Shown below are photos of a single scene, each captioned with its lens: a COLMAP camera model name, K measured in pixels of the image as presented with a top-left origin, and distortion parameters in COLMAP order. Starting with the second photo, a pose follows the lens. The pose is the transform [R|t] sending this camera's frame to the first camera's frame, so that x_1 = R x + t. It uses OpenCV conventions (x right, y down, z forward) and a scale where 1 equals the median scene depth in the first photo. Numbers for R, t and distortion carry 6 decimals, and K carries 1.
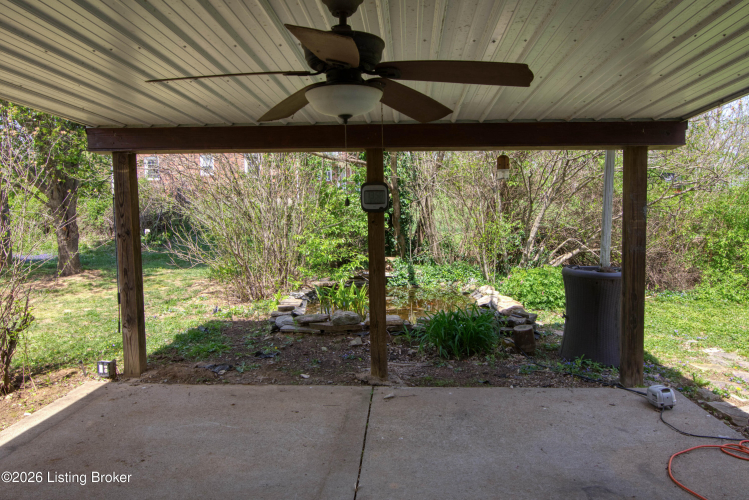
lens RADIAL K [[515.5, 0, 383.6], [0, 515.5, 235.9], [0, 0, 1]] dist [-0.027468, -0.000422]
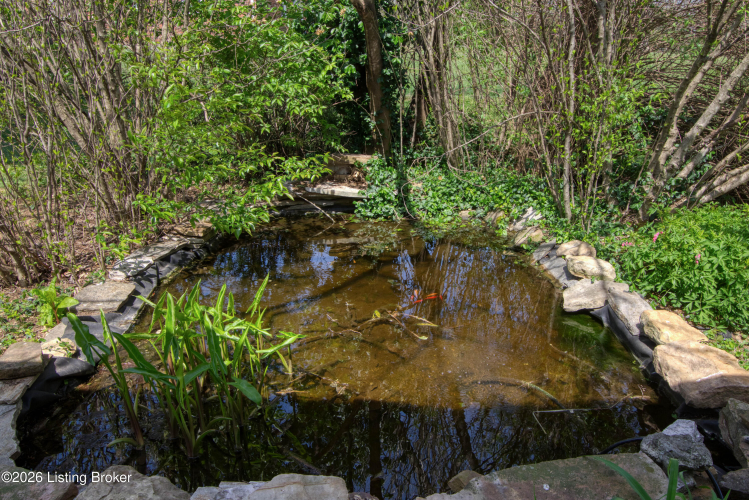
lens RADIAL K [[515.5, 0, 383.6], [0, 515.5, 235.9], [0, 0, 1]] dist [-0.027468, -0.000422]
pose [[0.999825, 0.001797, 0.018647, 0.035765], [-0.006824, 0.961930, 0.273210, -0.029566], [-0.017446, -0.273289, 0.961774, 0.693781]]
